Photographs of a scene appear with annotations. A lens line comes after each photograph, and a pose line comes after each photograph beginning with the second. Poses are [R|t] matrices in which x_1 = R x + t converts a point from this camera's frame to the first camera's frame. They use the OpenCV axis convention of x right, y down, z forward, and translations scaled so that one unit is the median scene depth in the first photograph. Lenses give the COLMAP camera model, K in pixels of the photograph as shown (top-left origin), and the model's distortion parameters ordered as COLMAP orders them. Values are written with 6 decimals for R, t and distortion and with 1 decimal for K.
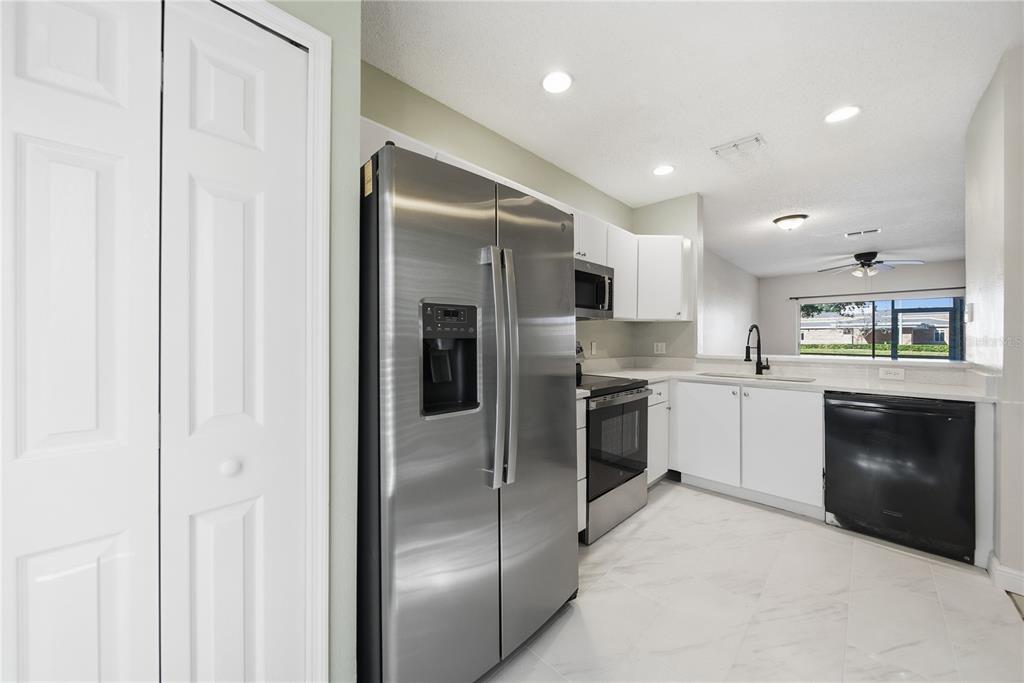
lens RADIAL K [[367.0, 0, 506.5], [0, 367.0, 338.6], [0, 0, 1]] dist [-0.002985, -0.001223]
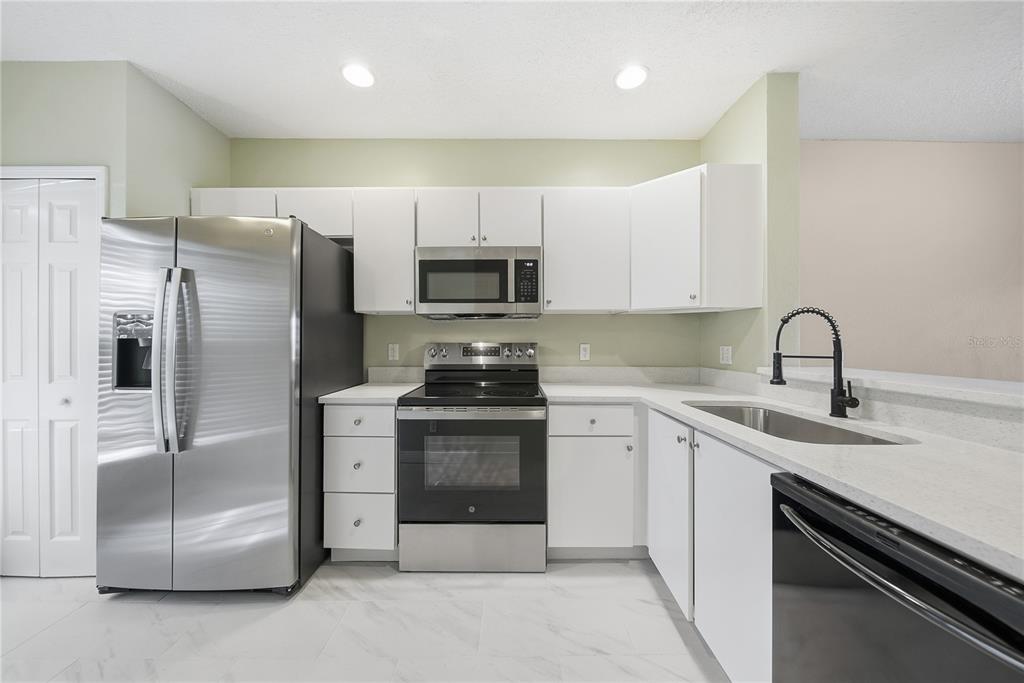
lens RADIAL K [[364.0, 0, 512.0], [0, 364.0, 341.5], [0, 0, 1]] dist [0.001289, -0.002161]
pose [[0.704753, -0.001227, -0.709451, 0.926730], [0.001550, 0.999999, -0.000189, 0.006380], [0.709451, -0.000966, 0.704755, 0.508534]]
